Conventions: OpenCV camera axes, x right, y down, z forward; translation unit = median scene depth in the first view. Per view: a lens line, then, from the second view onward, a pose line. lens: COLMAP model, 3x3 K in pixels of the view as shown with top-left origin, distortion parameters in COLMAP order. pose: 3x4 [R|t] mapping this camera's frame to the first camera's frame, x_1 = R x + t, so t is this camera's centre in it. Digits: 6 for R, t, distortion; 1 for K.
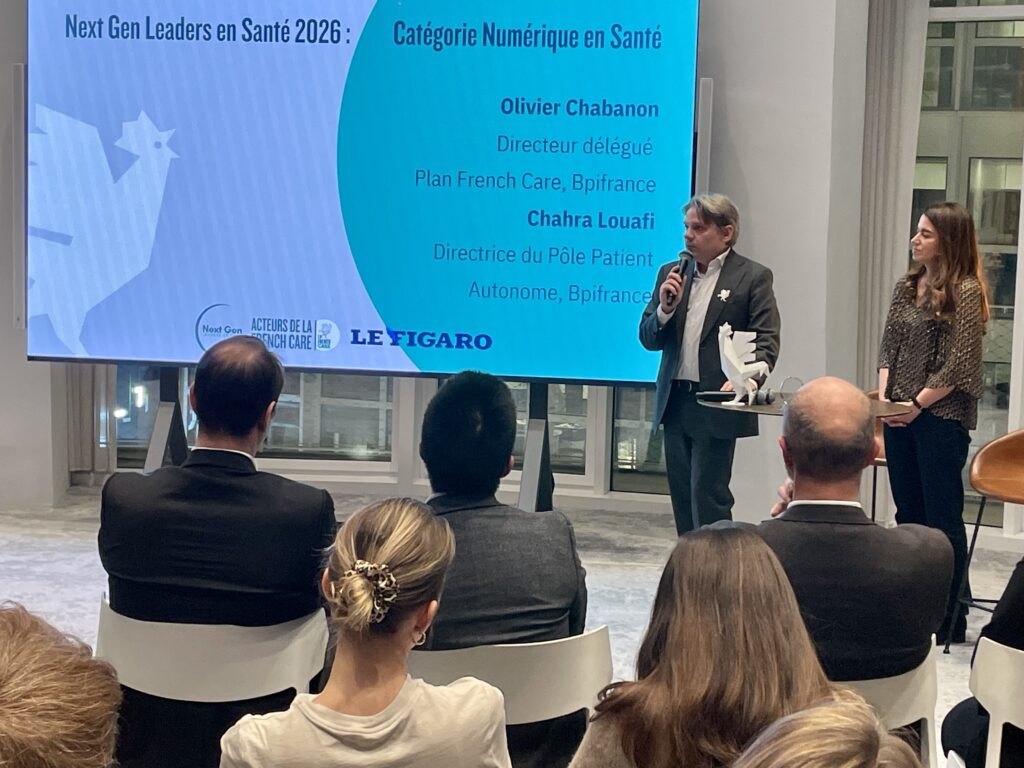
lens RADIAL K [[1877.5, 0, 511.5], [0, 1877.5, 359.7], [0, 0, 1]] dist [0.105885, 0.000000]
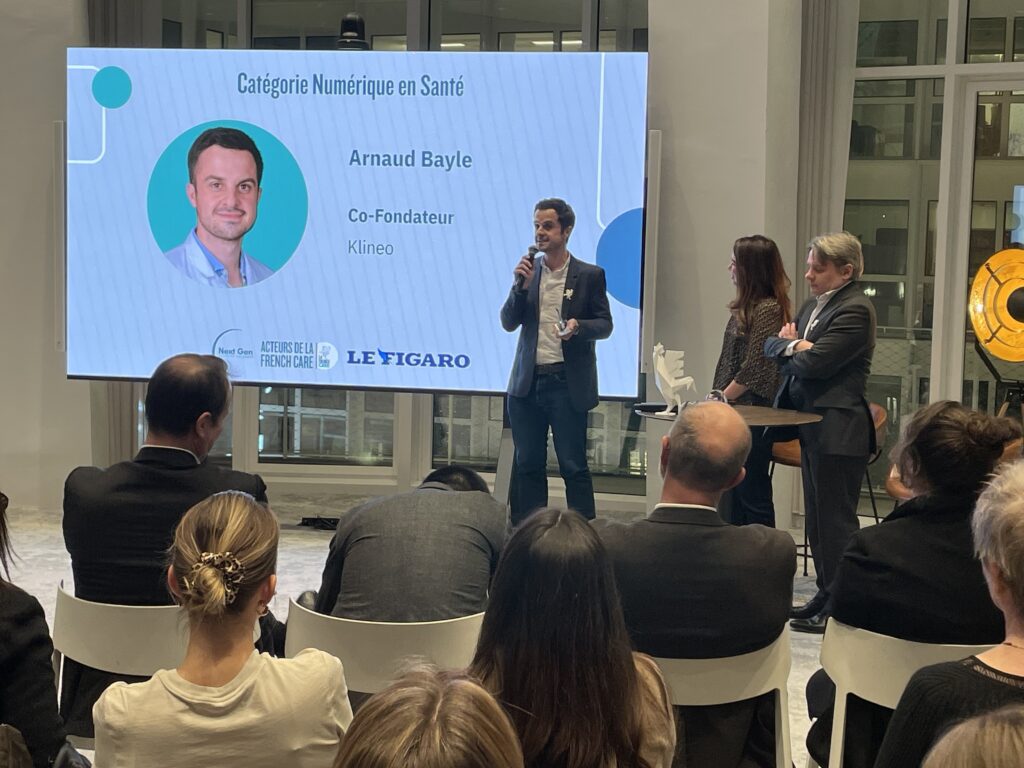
lens RADIAL K [[1636.9, 0, 517.2], [0, 1636.9, 362.9], [0, 0, 1]] dist [0.097932, 0.000000]
pose [[0.999888, -0.003530, -0.014514, 0.032560], [0.003387, 0.999945, -0.009878, 0.001502], [0.014548, 0.009828, 0.999846, 0.003309]]
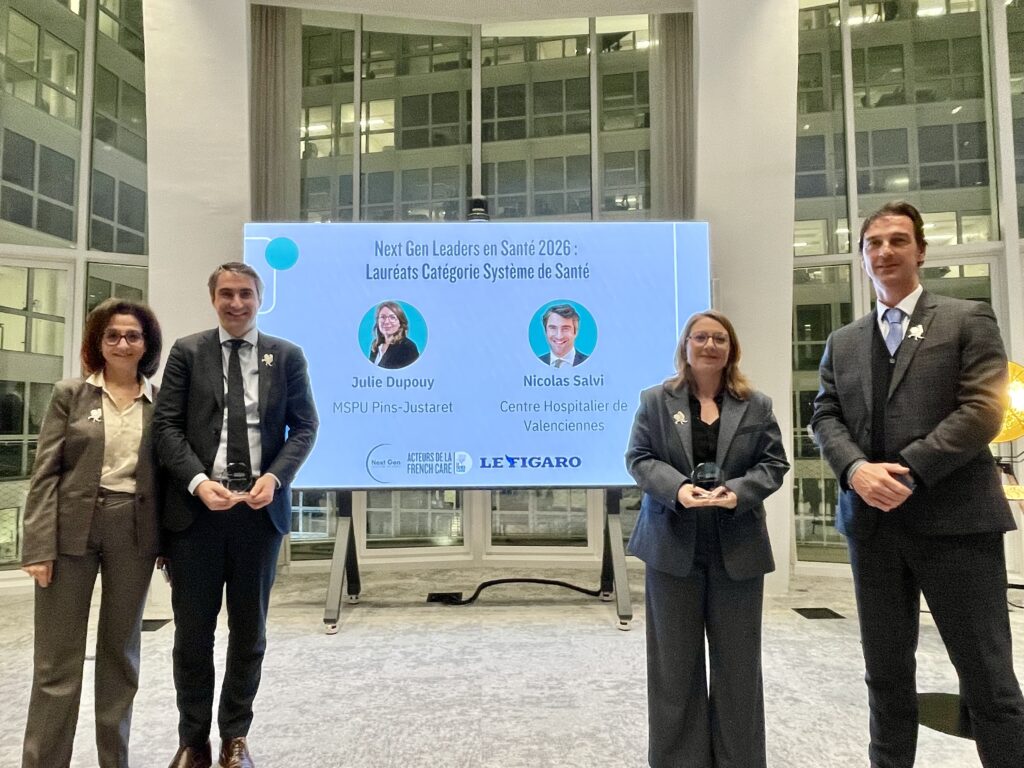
lens RADIAL K [[697.5, 0, 506.4], [0, 697.5, 377.4], [0, 0, 1]] dist [0.005670, -0.003718]
pose [[0.984481, -0.024743, 0.173740, -0.155868], [0.050965, 0.987654, -0.148129, 0.003098], [-0.167930, 0.154685, 0.973587, 0.475419]]
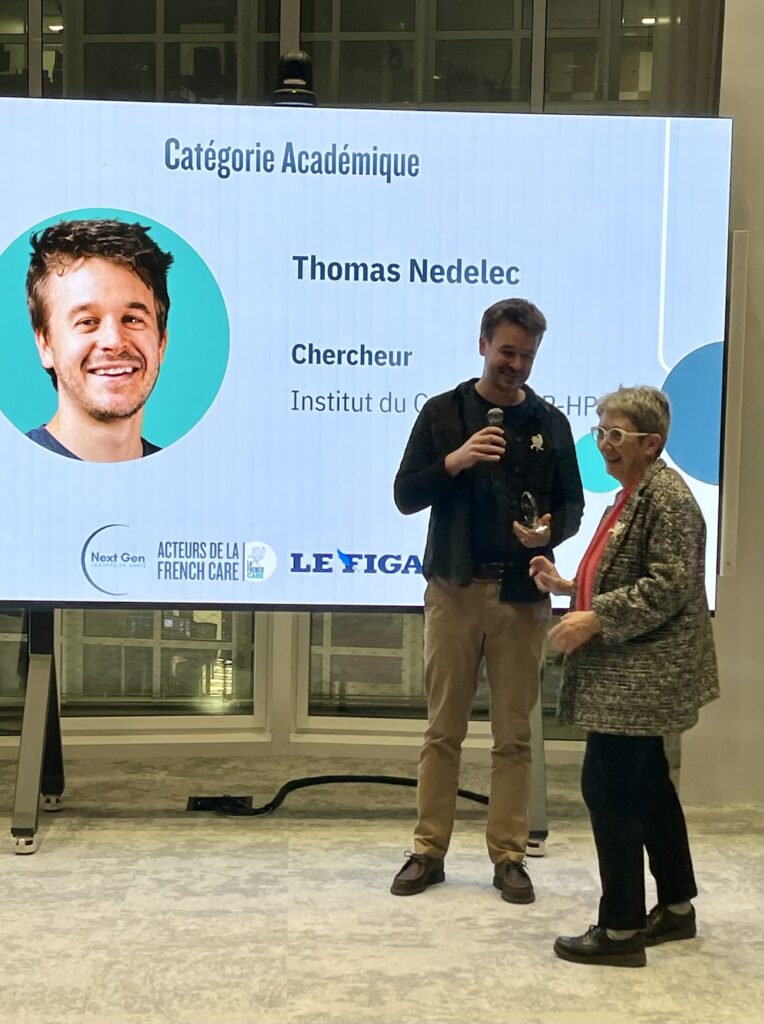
lens RADIAL K [[1900.4, 0, 420.1], [0, 1900.4, 580.5], [0, 0, 1]] dist [0.149559, 0.000000]
pose [[0.978994, -0.027962, 0.201963, -0.192560], [0.027104, 0.999608, 0.007014, -0.008919], [-0.202080, -0.001392, 0.979368, 0.216762]]
